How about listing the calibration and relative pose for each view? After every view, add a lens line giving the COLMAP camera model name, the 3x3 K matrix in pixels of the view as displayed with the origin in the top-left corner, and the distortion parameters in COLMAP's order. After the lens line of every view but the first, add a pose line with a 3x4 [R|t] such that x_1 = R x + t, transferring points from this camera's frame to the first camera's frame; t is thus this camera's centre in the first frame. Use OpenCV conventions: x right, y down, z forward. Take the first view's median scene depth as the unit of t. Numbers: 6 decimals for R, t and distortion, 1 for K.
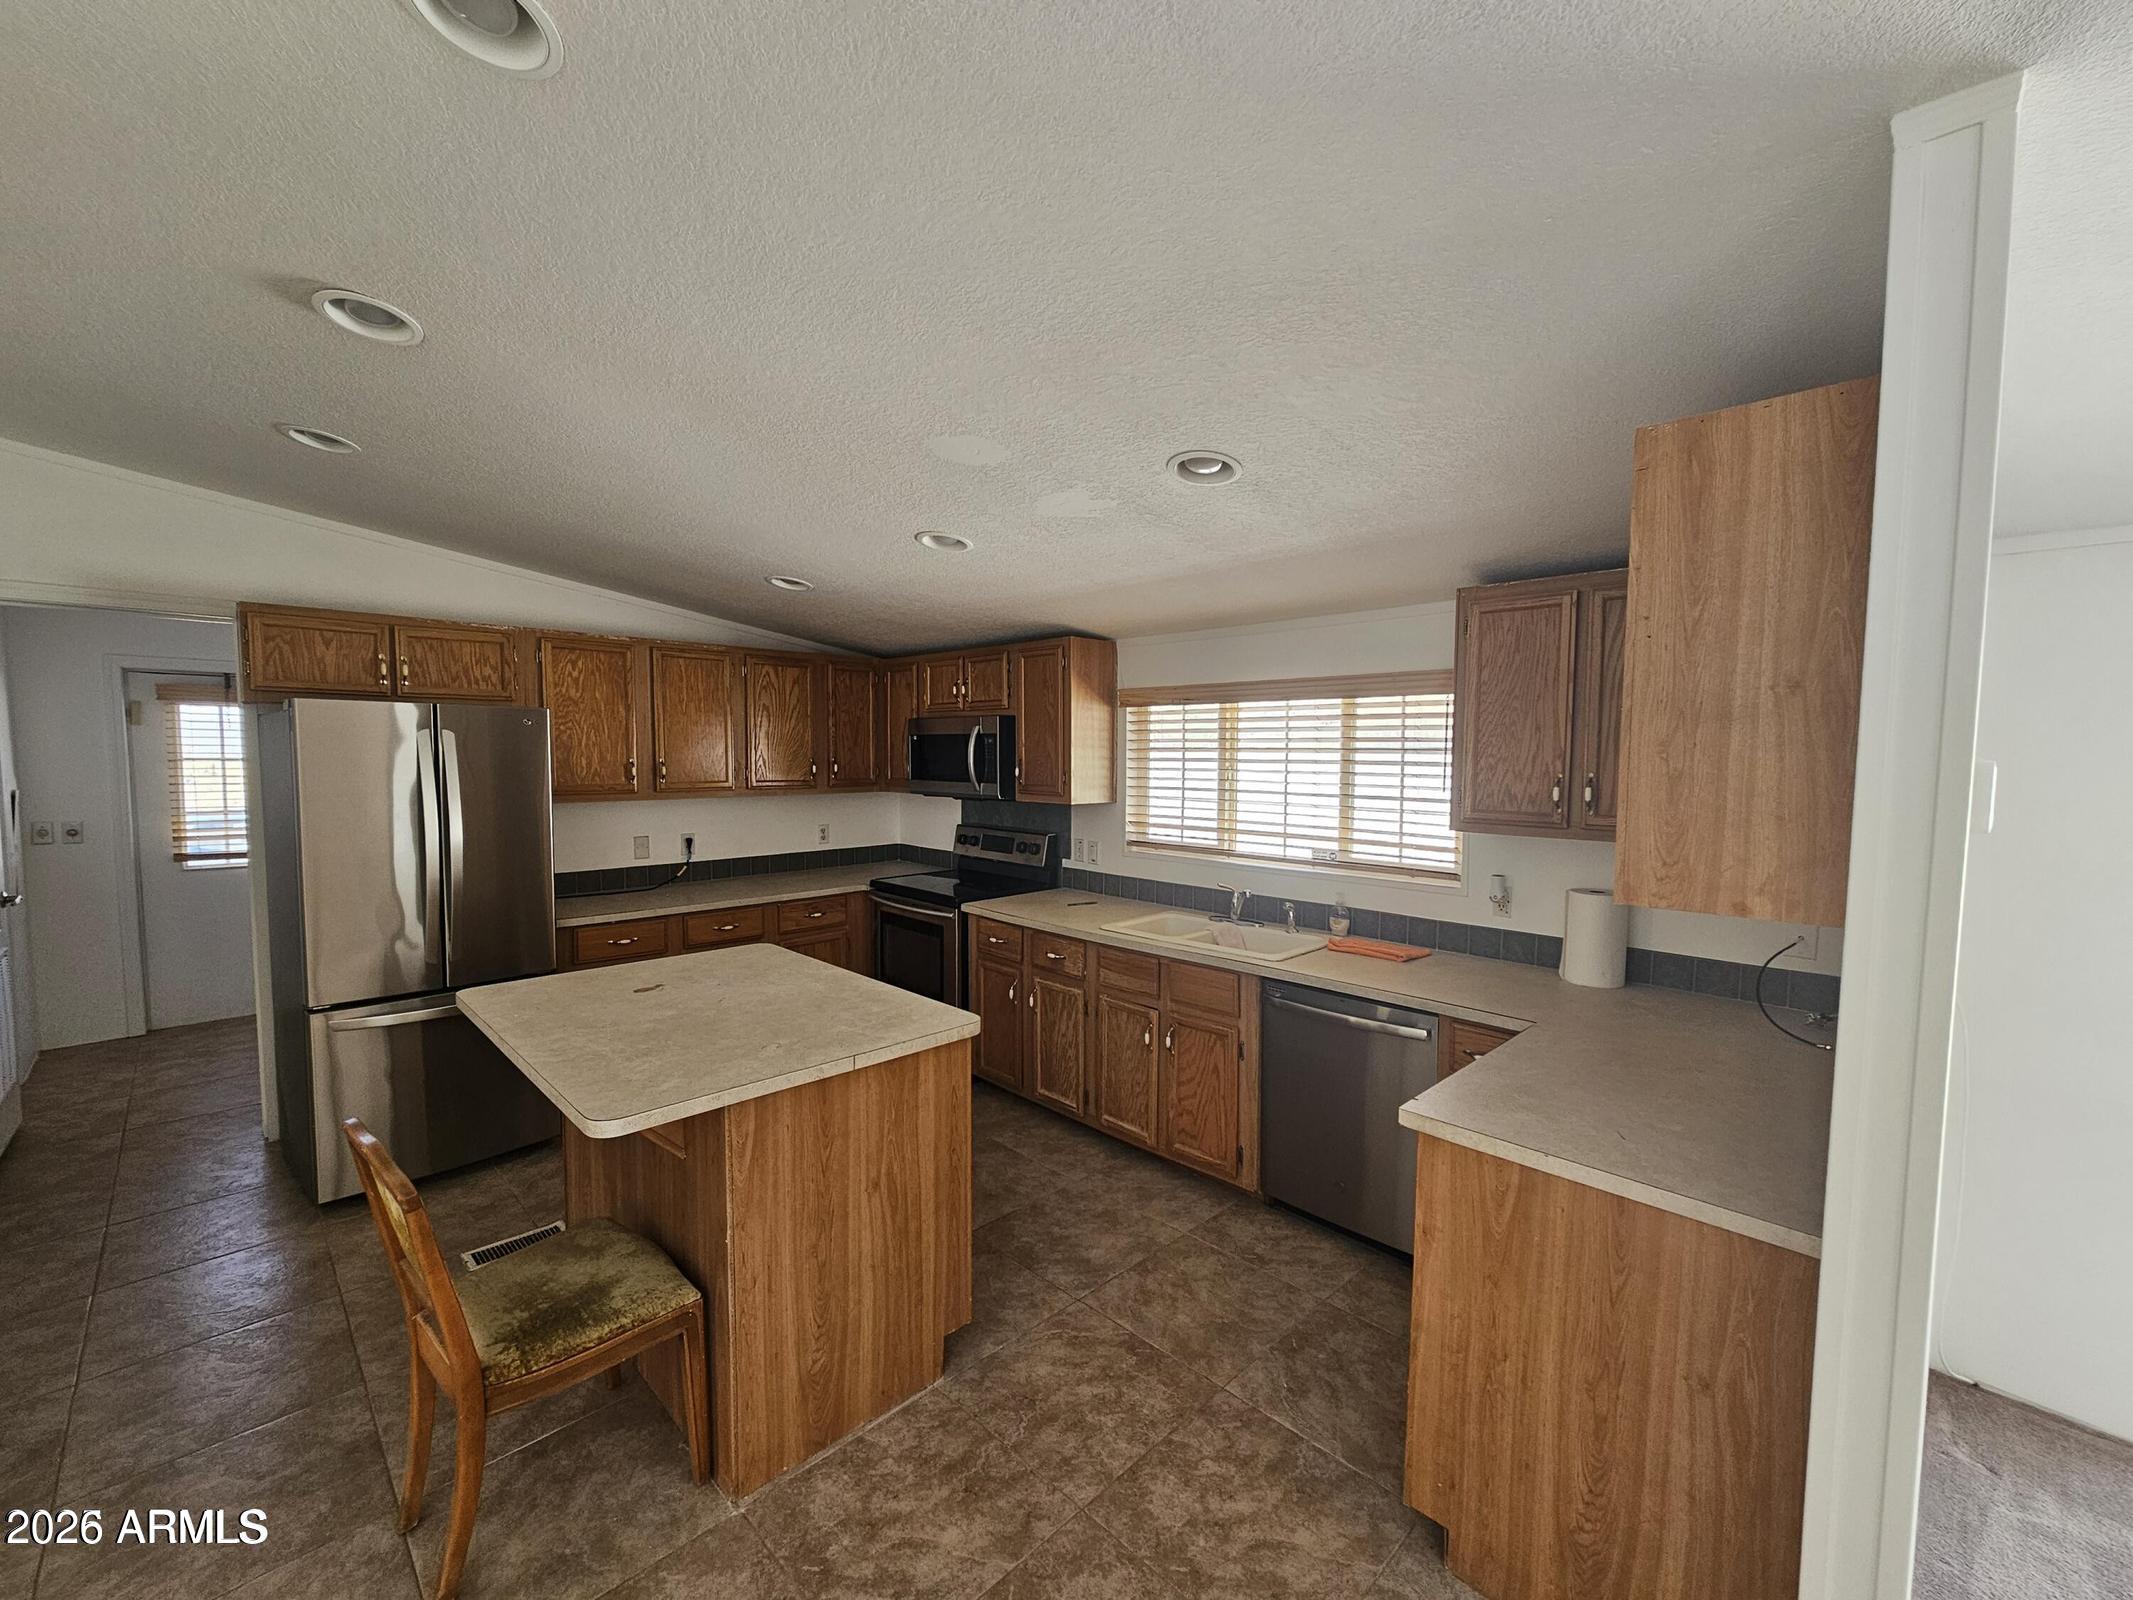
lens RADIAL K [[870.6, 0, 1063.4], [0, 870.6, 807.9], [0, 0, 1]] dist [0.000310, 0.000260]
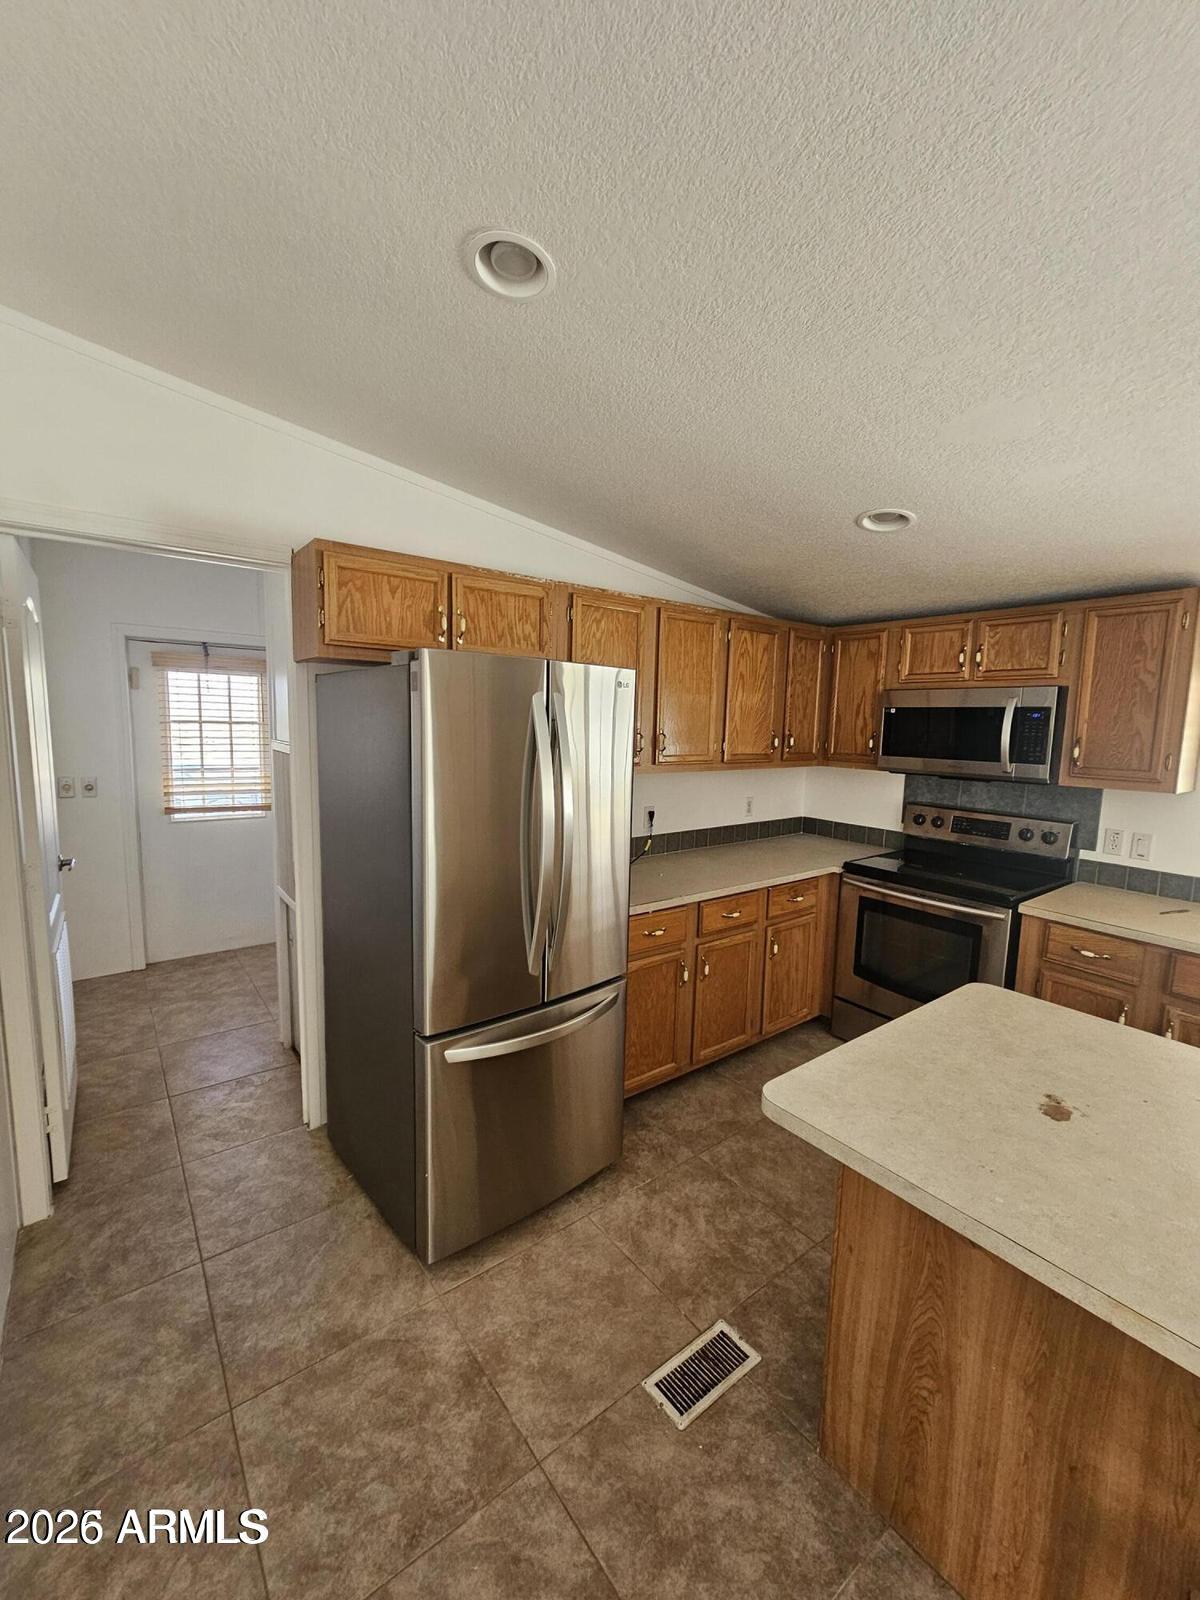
lens RADIAL K [[653.0, 0, 593.2], [0, 653.0, 799.4], [0, 0, 1]] dist [0.000310, 0.000260]
pose [[0.991057, 0.031050, -0.129776, -0.484262], [-0.024135, 0.998221, 0.054526, -0.020139], [0.131238, -0.050906, 0.990043, 0.324638]]
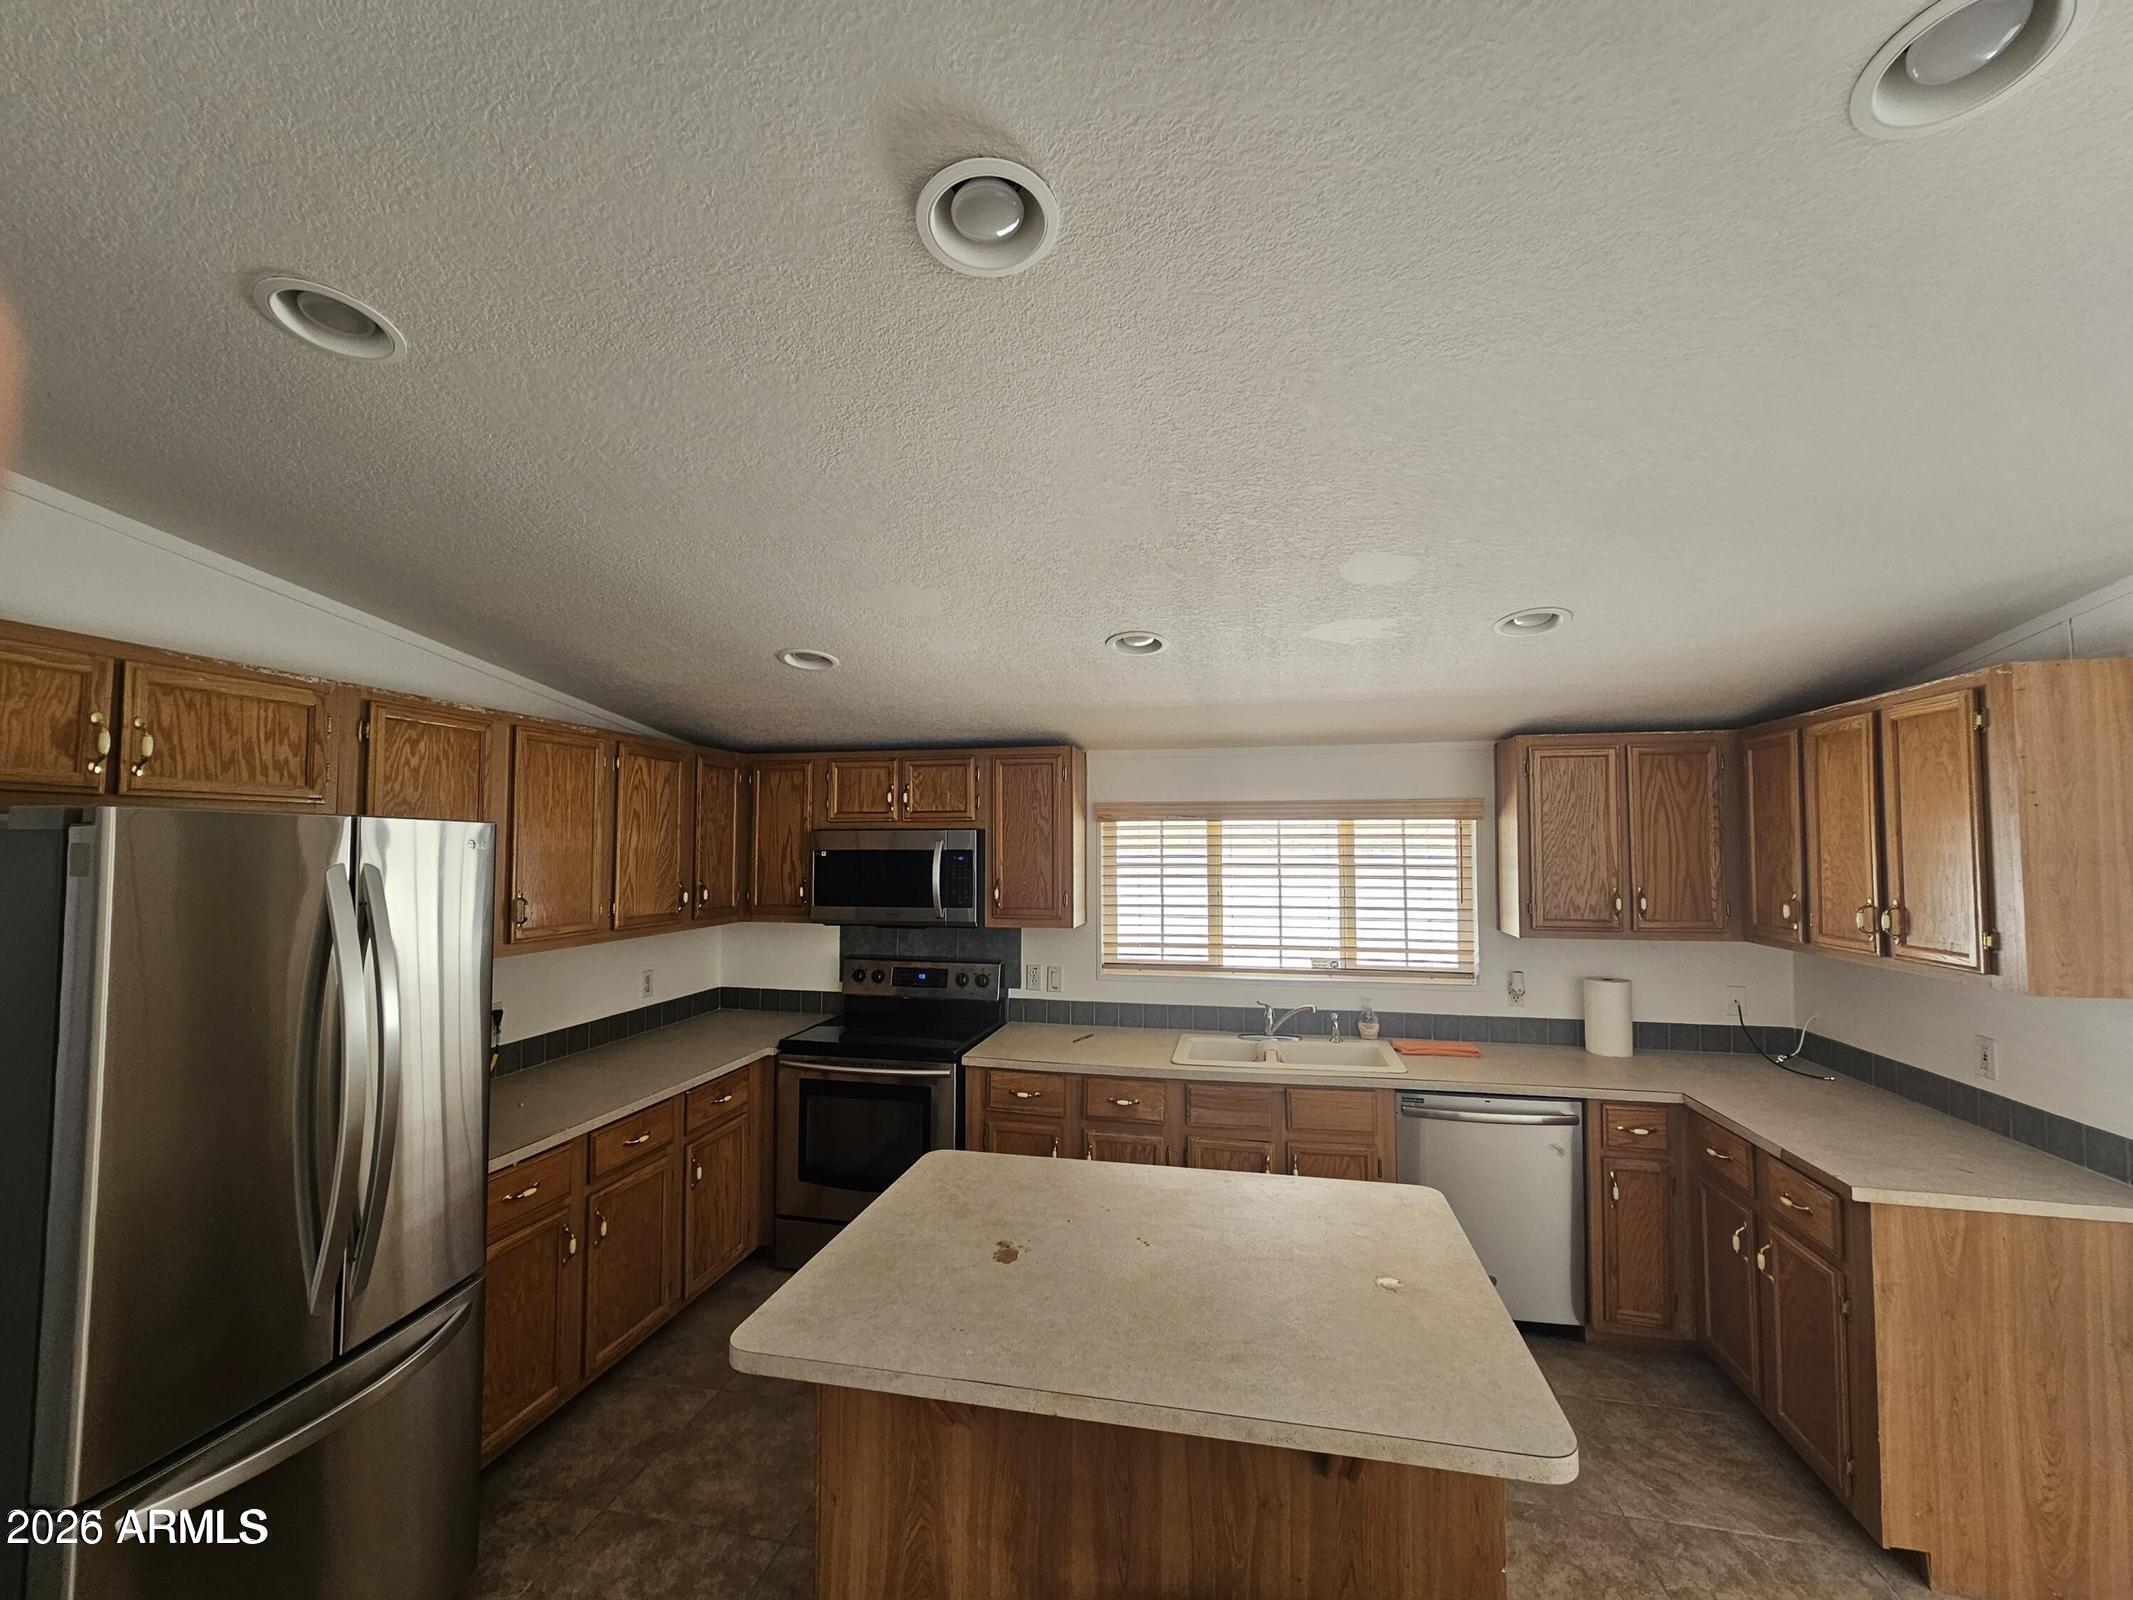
lens RADIAL K [[870.6, 0, 1063.4], [0, 870.6, 807.9], [0, 0, 1]] dist [0.000310, 0.000260]
pose [[0.838352, 0.018378, 0.544819, -0.523543], [0.041574, 0.994365, -0.097516, -0.042894], [-0.543541, 0.104403, 0.832864, 0.244442]]
